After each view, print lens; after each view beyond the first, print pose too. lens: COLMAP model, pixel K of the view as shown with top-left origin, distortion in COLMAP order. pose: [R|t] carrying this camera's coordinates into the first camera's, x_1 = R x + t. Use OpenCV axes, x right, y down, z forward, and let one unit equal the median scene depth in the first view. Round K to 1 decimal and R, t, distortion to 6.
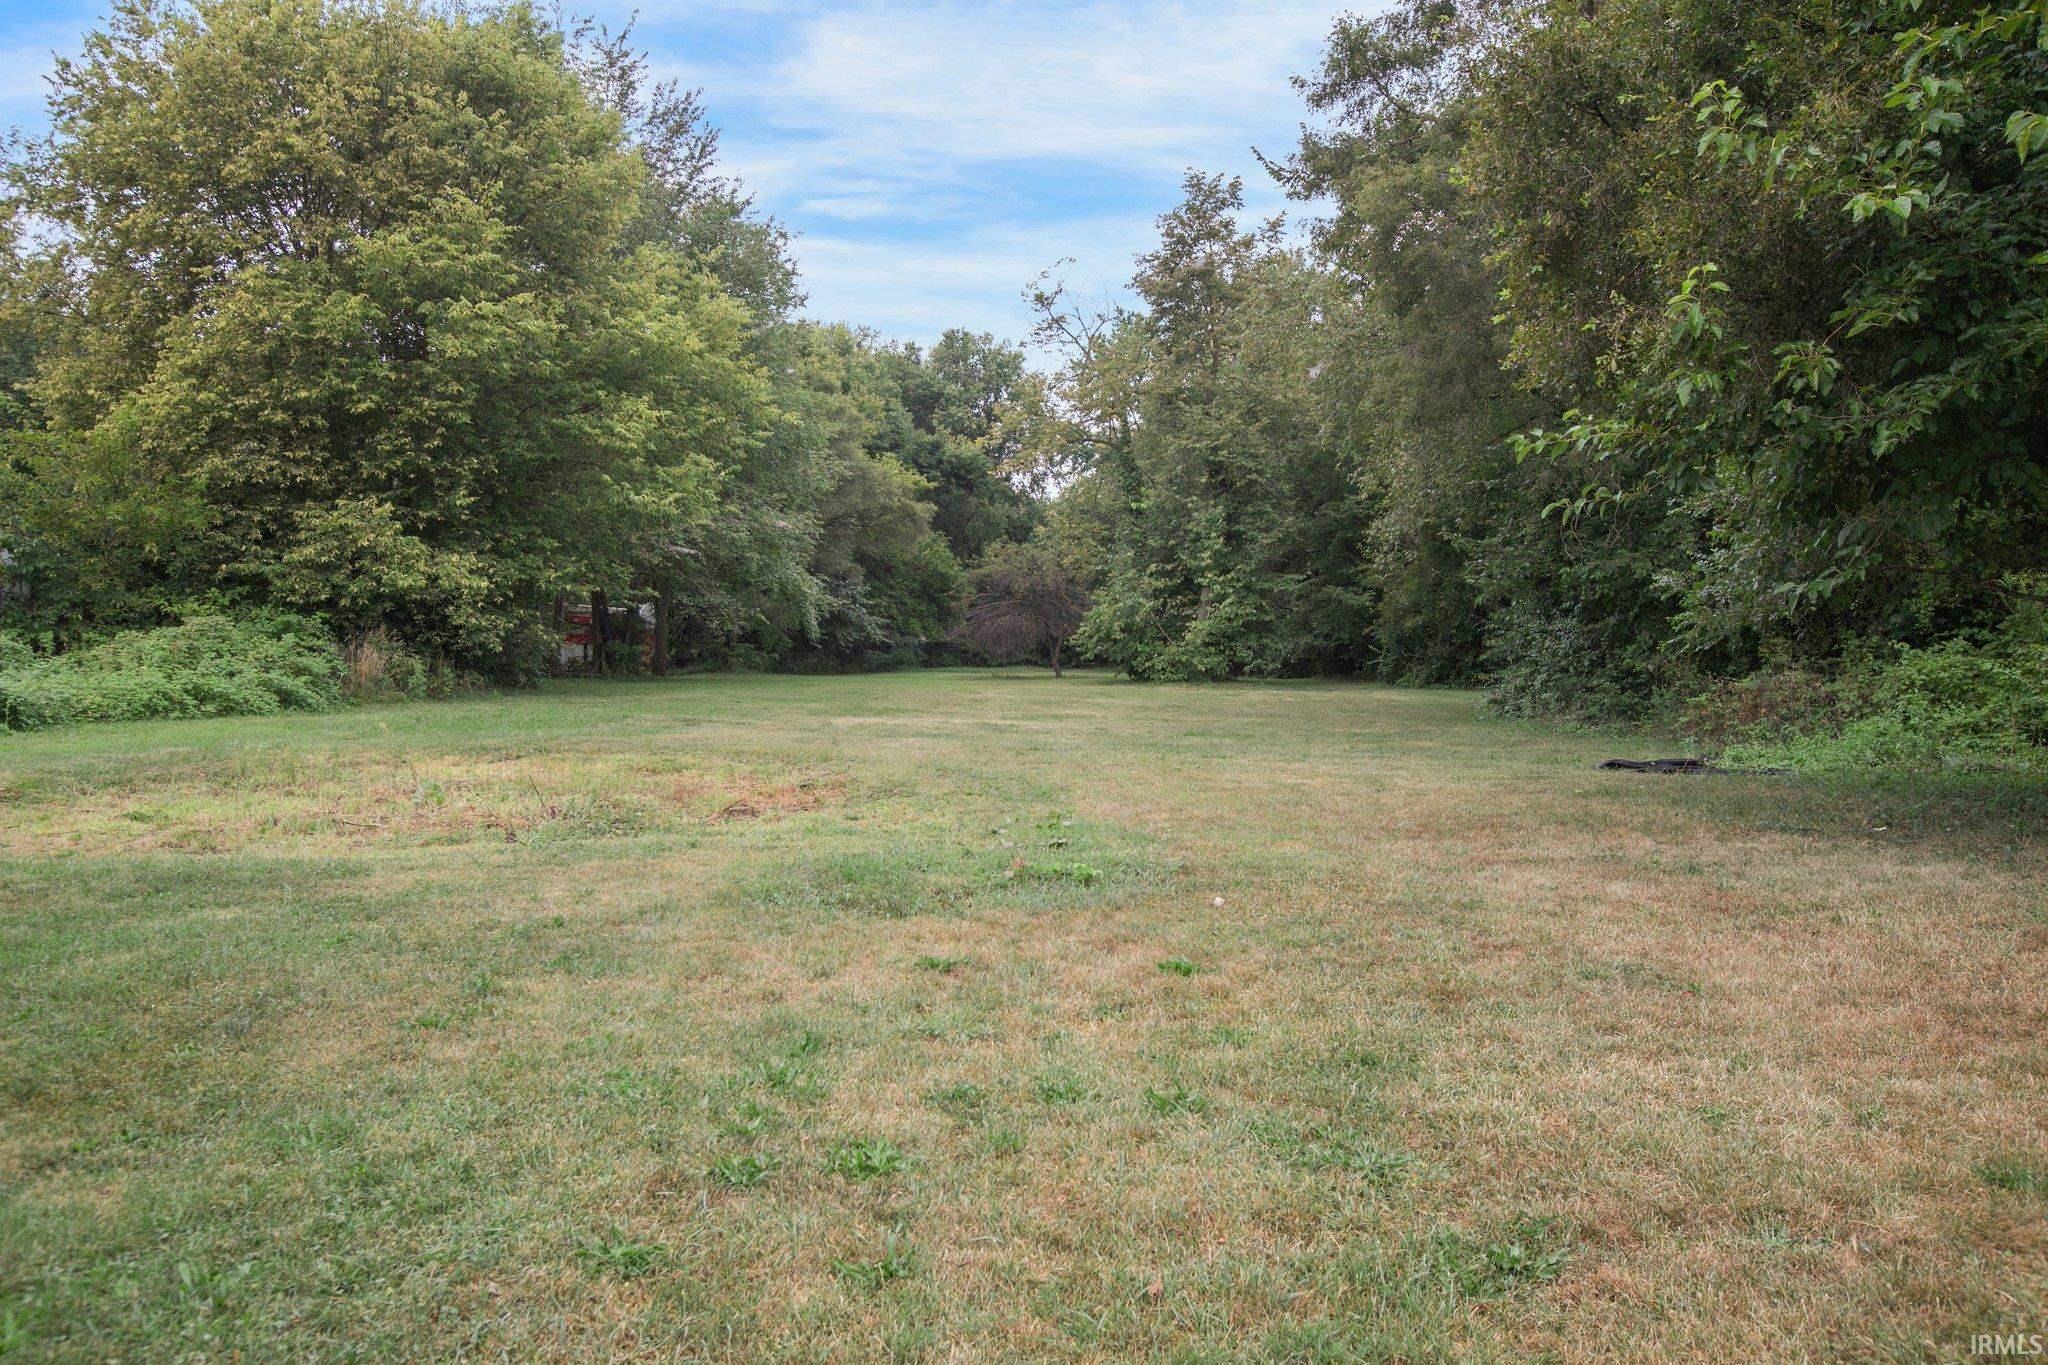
lens RADIAL K [[1588.4, 0, 1023.8], [0, 1588.4, 679.8], [0, 0, 1]] dist [0.001488, 0.000082]
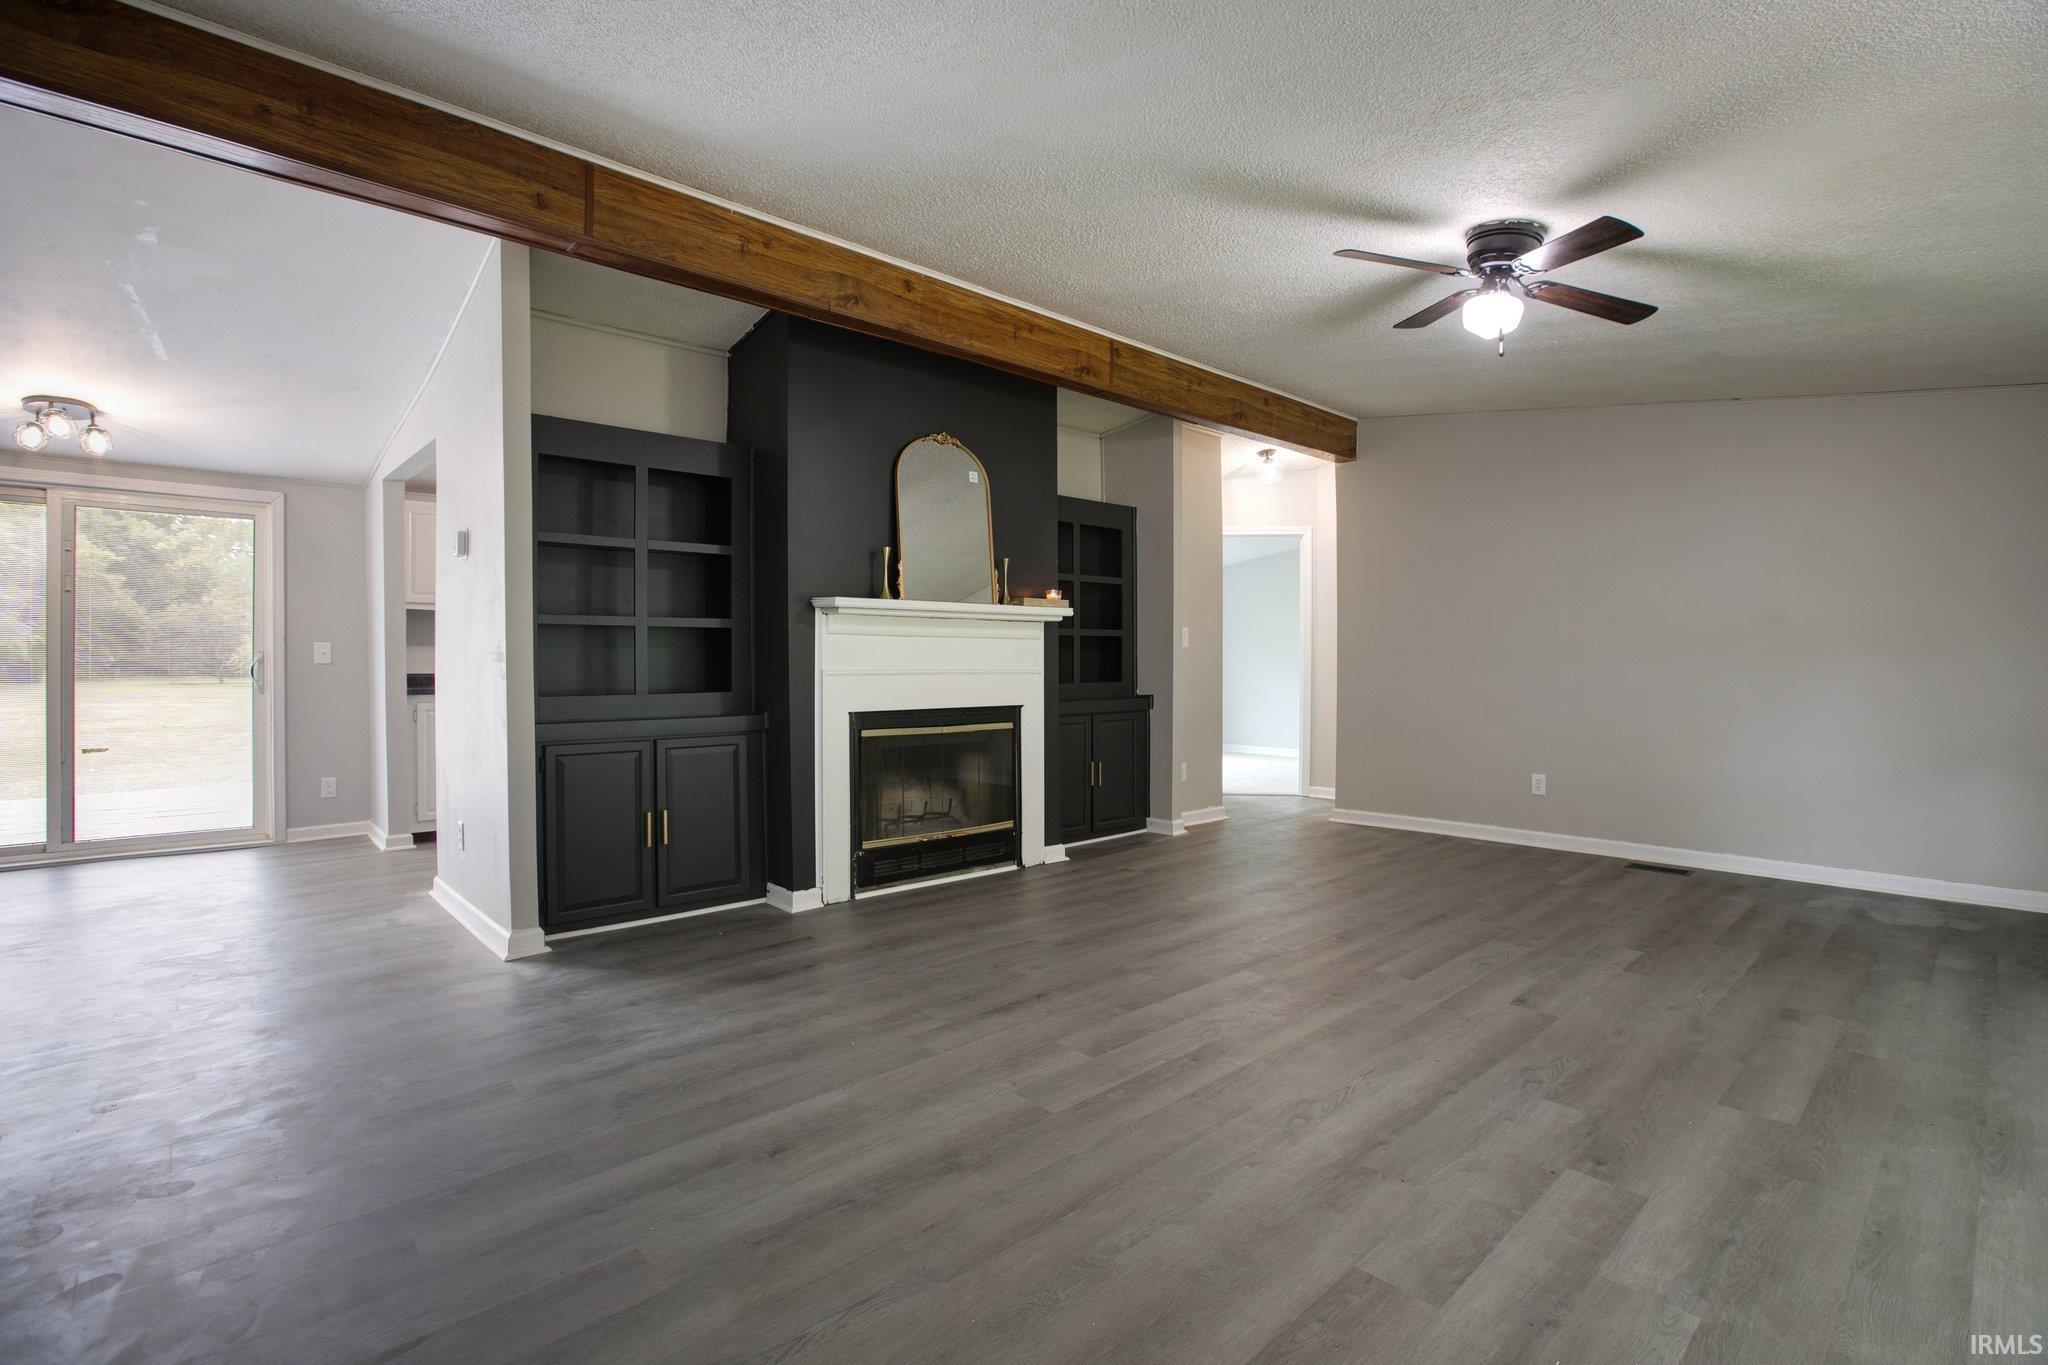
lens RADIAL K [[934.3, 0, 1026.0], [0, 934.3, 664.4], [0, 0, 1]] dist [-0.043765, 0.008873]
pose [[0.741914, -0.000409, 0.670495, 0.007848], [0.010918, 0.999875, -0.011471, -0.001730], [-0.670407, 0.015831, 0.741825, -0.246645]]
